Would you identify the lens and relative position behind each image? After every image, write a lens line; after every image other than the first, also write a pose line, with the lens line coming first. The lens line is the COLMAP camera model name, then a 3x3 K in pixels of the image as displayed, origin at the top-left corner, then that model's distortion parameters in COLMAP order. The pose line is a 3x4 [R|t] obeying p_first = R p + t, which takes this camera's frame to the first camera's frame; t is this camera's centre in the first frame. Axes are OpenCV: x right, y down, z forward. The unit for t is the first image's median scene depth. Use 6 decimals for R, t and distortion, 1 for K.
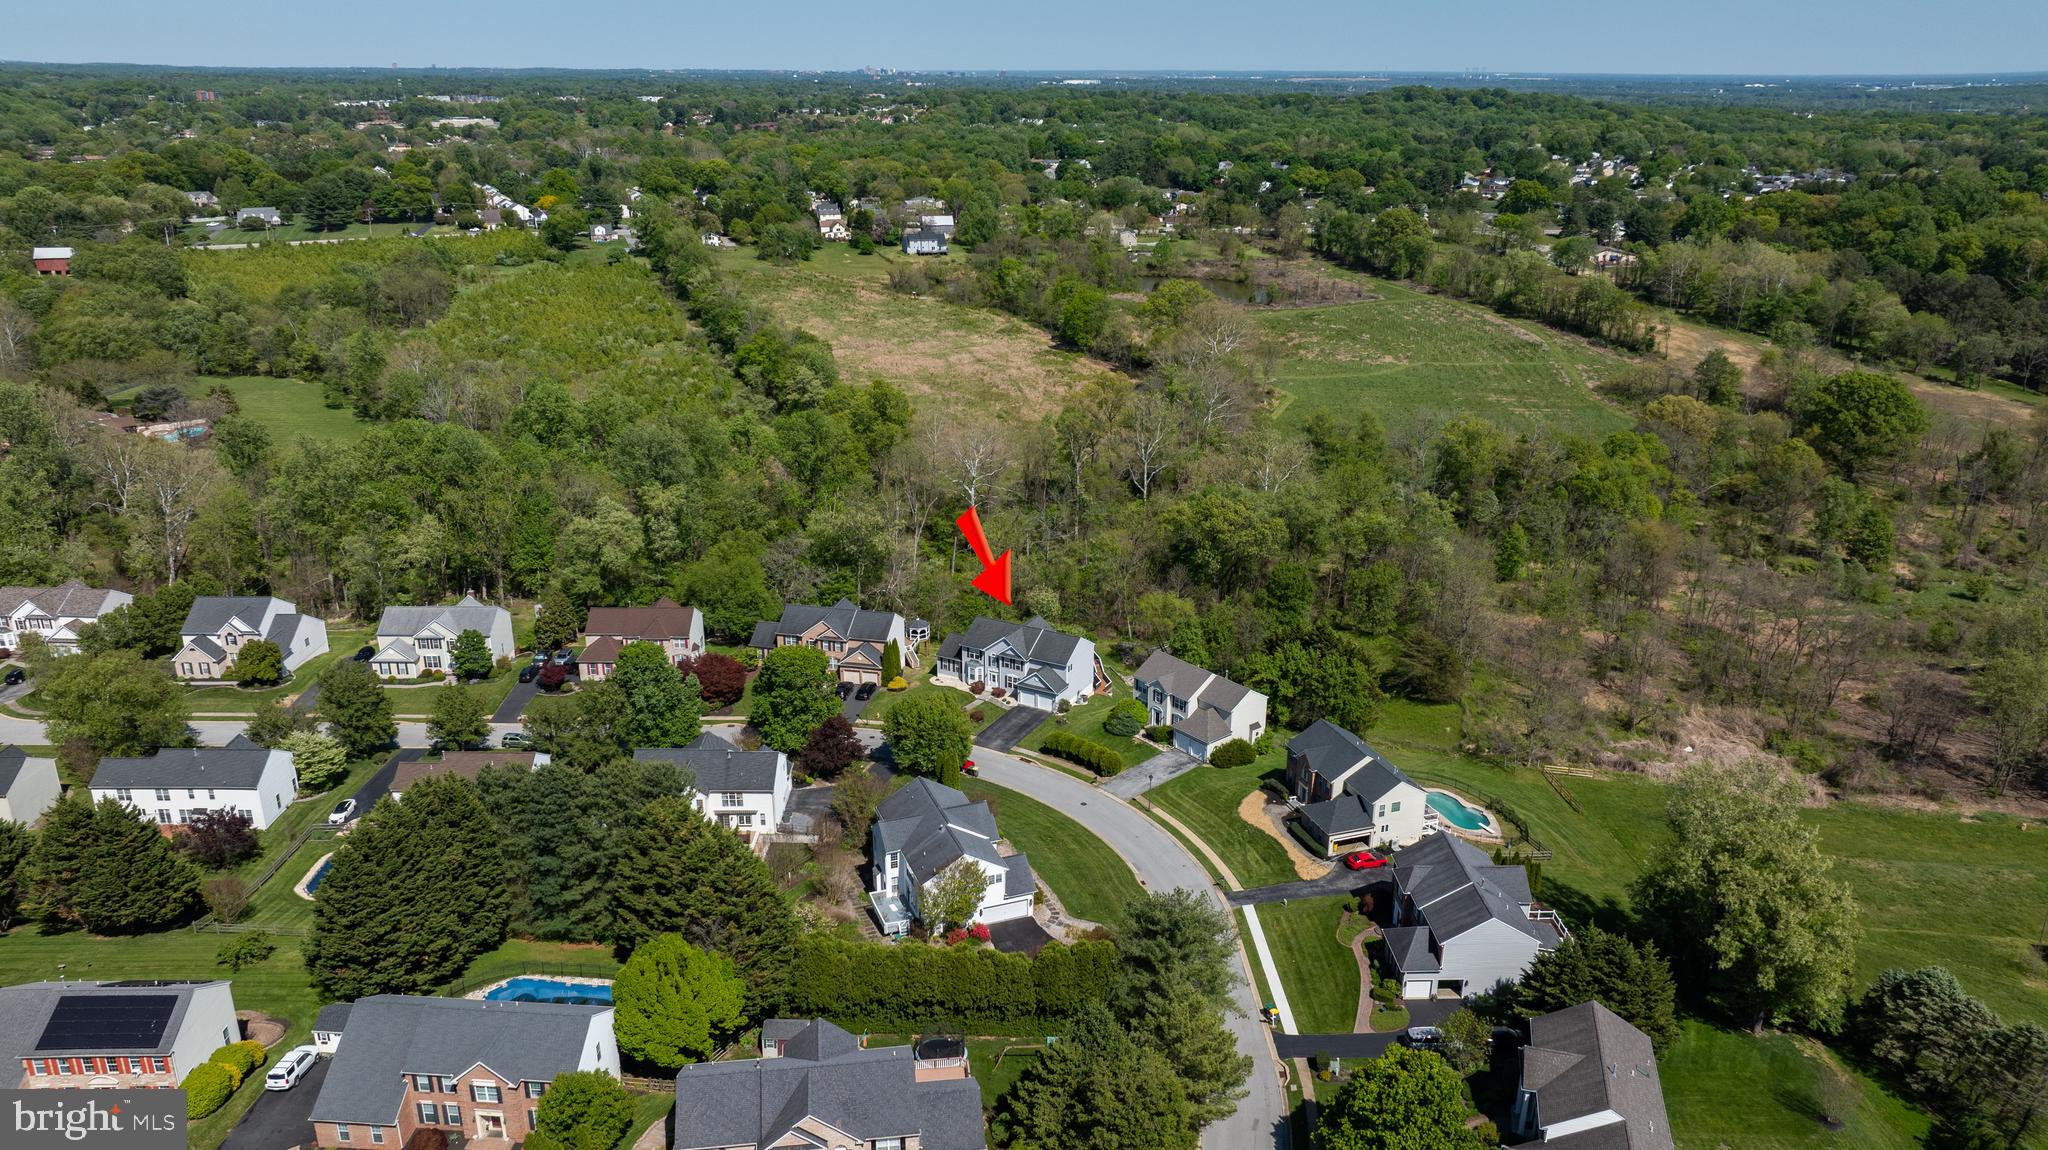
lens RADIAL K [[1438.2, 0, 1009.0], [0, 1438.2, 575.5], [0, 0, 1]] dist [-0.032484, 0.023756]
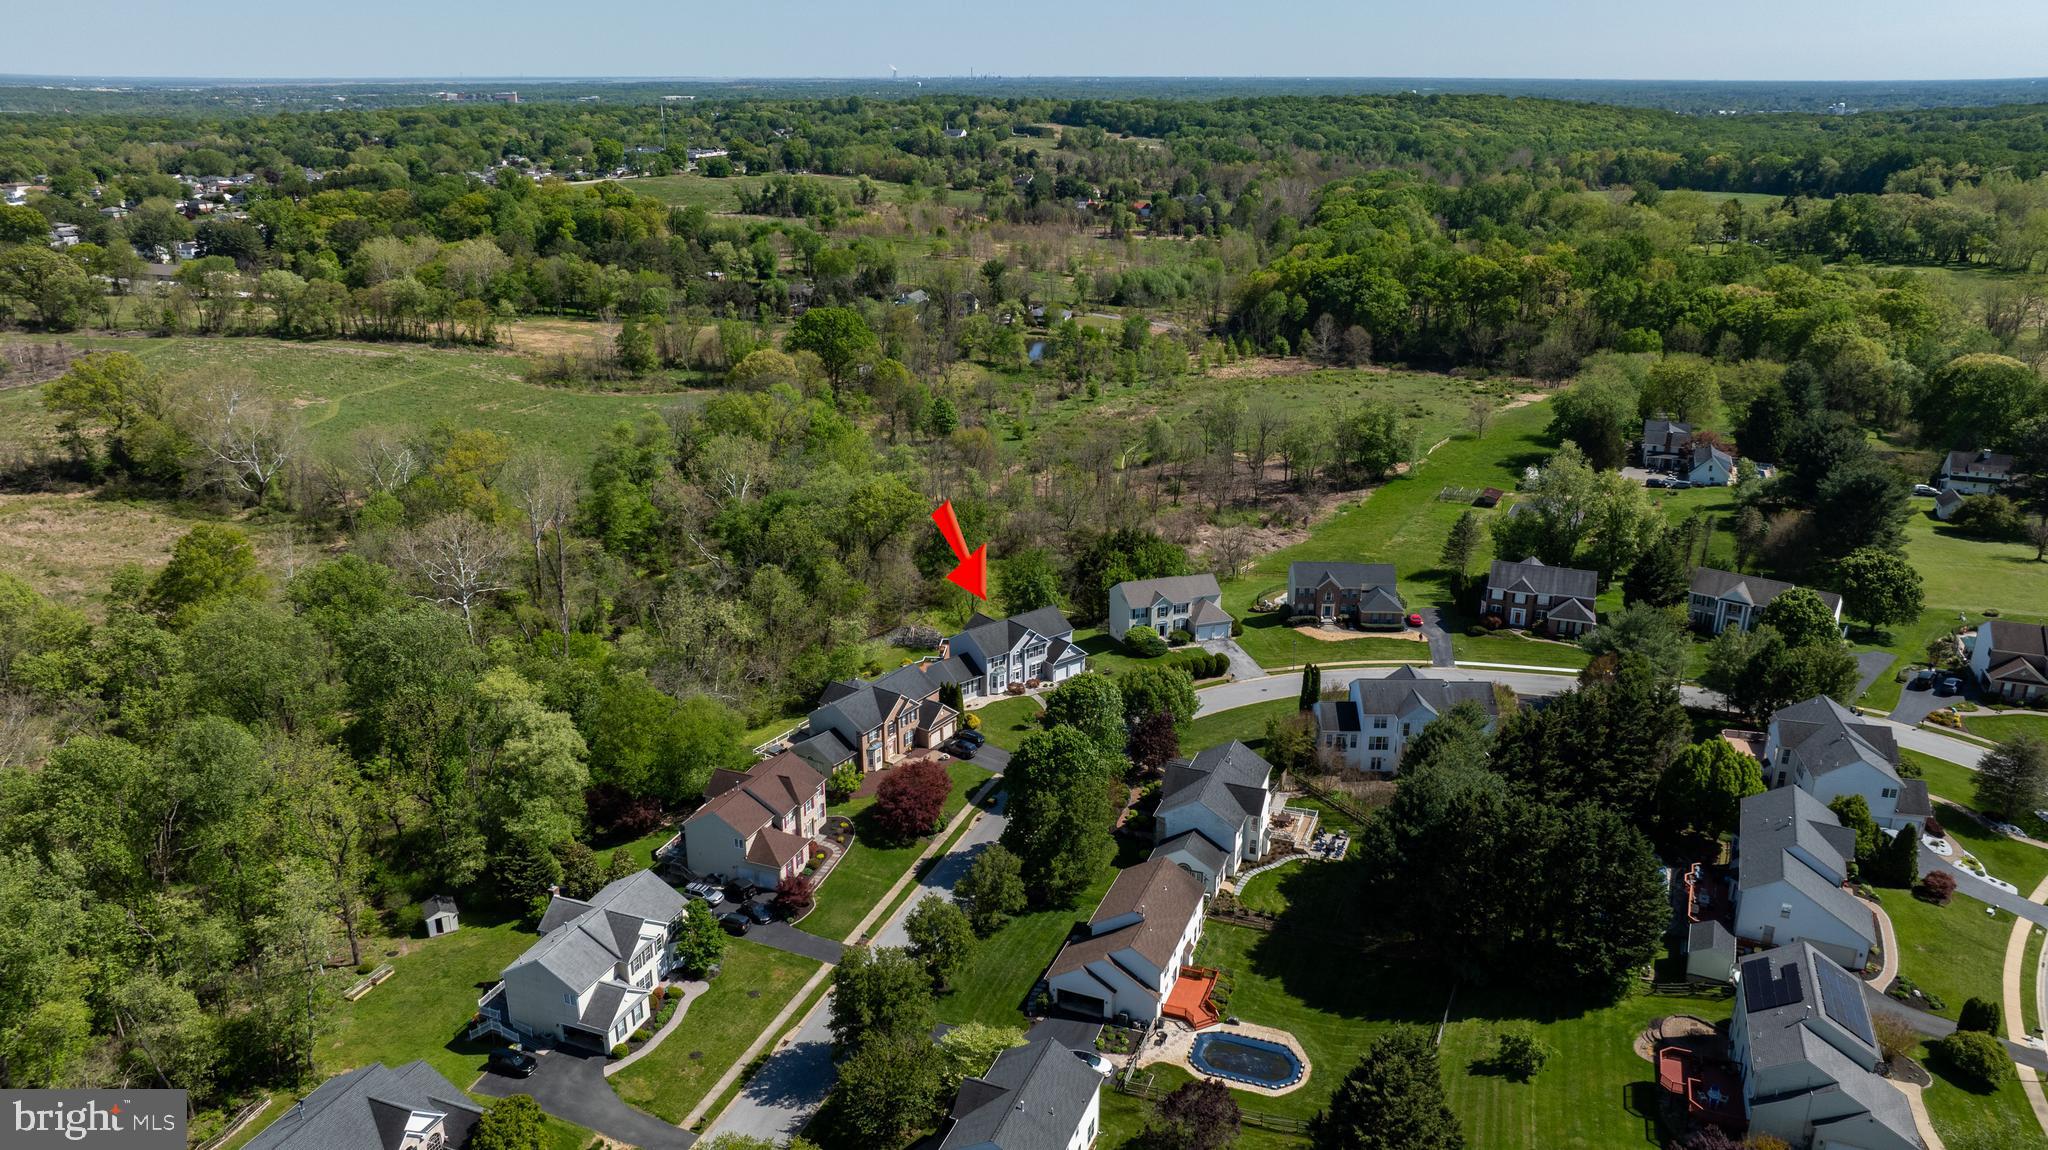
lens RADIAL K [[1438.2, 0, 1029.1], [0, 1438.2, 575.1], [0, 0, 1]] dist [-0.032484, 0.023756]
pose [[0.345748, -0.306698, 0.886789, -0.768417], [0.309158, 0.929539, 0.200946, -0.169546], [-0.885934, 0.204681, 0.416205, 0.480889]]
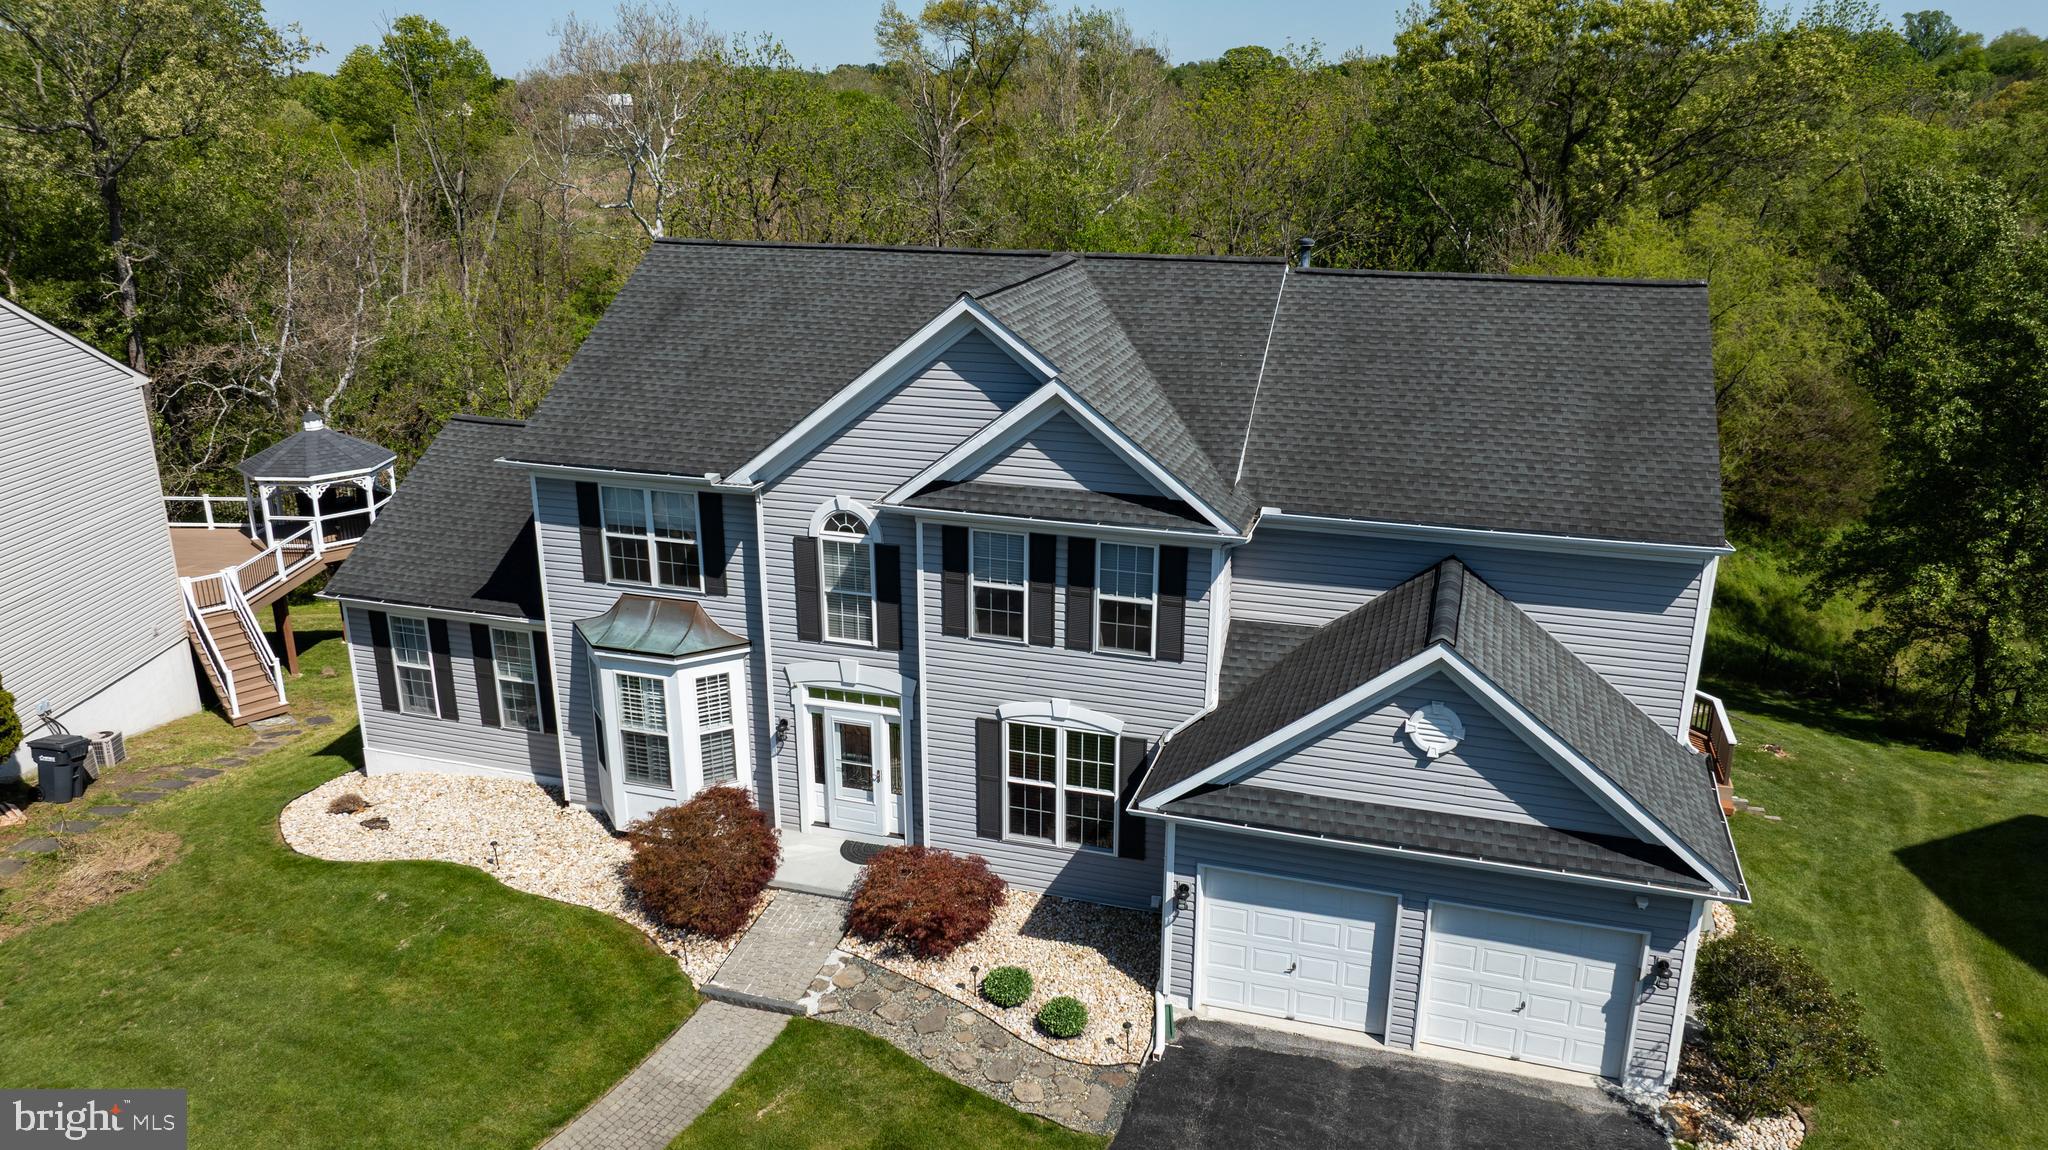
lens RADIAL K [[1438.2, 0, 1022.3], [0, 1438.2, 567.2], [0, 0, 1]] dist [-0.032484, 0.023756]
pose [[0.977115, -0.061716, 0.203564, -0.016499], [0.067549, 0.997477, -0.021829, 0.052741], [-0.201703, 0.035080, 0.978818, 0.775269]]
